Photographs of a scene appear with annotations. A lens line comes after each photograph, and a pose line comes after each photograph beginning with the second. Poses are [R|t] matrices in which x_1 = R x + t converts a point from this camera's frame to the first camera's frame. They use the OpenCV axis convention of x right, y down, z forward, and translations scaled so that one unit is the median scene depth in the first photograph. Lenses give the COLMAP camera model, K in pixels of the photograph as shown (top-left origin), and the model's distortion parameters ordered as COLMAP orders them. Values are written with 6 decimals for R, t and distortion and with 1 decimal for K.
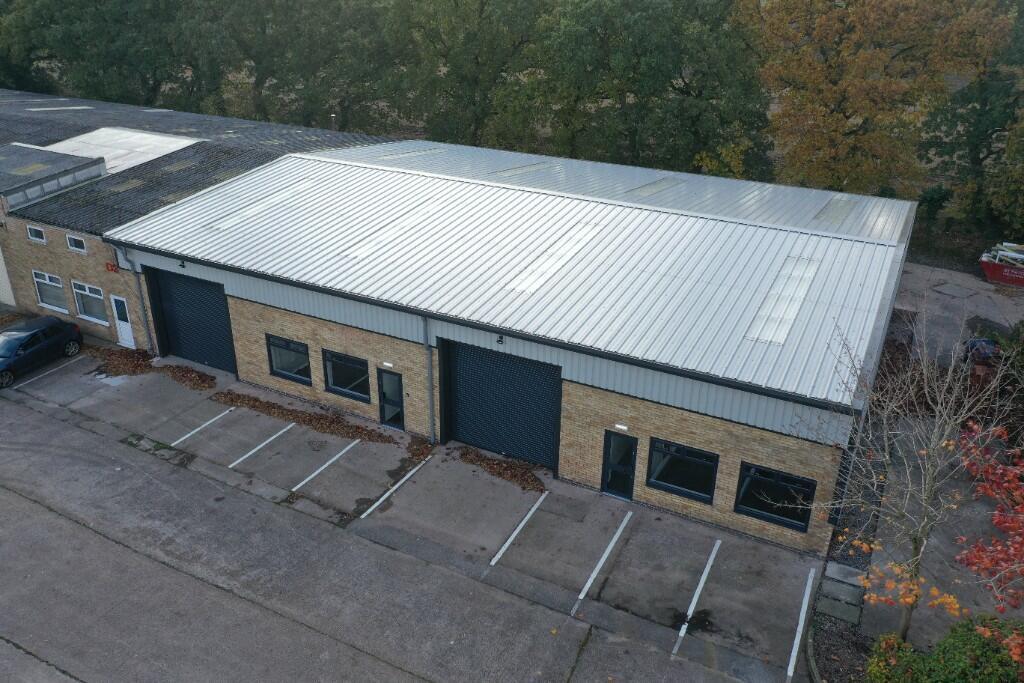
lens RADIAL K [[806.8, 0, 512.0], [0, 806.8, 341.5], [0, 0, 1]] dist [-0.030636, 0.067247]
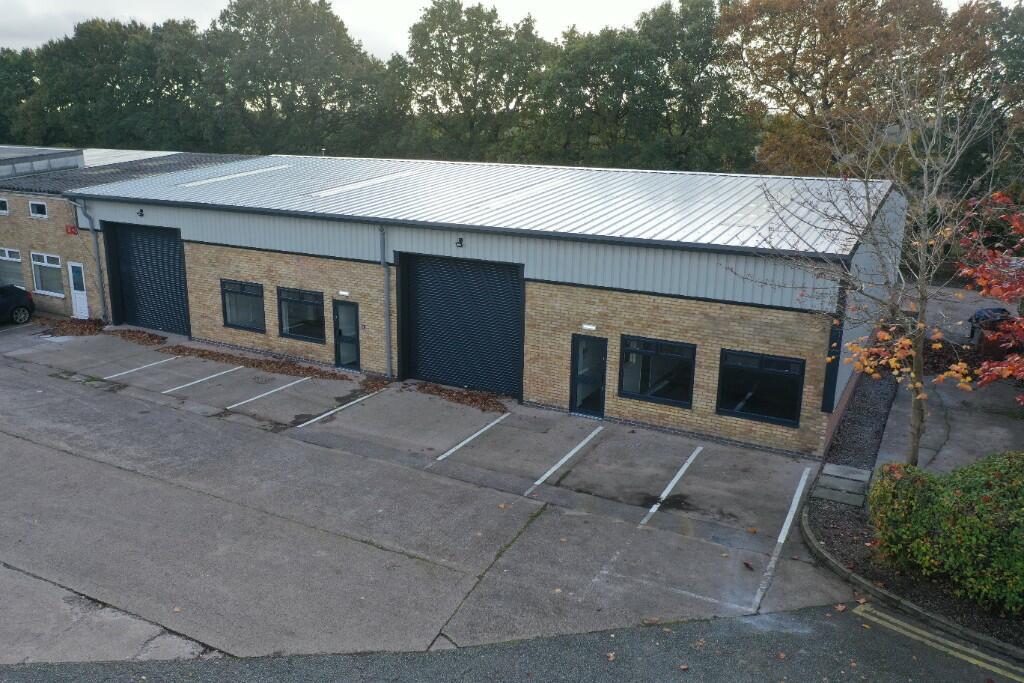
lens RADIAL K [[806.8, 0, 512.0], [0, 806.8, 341.5], [0, 0, 1]] dist [-0.030636, 0.067247]
pose [[0.999898, 0.008385, -0.011573, 0.056569], [-0.010331, 0.983628, -0.179913, 0.272445], [0.009875, 0.180014, 0.983614, 0.104789]]
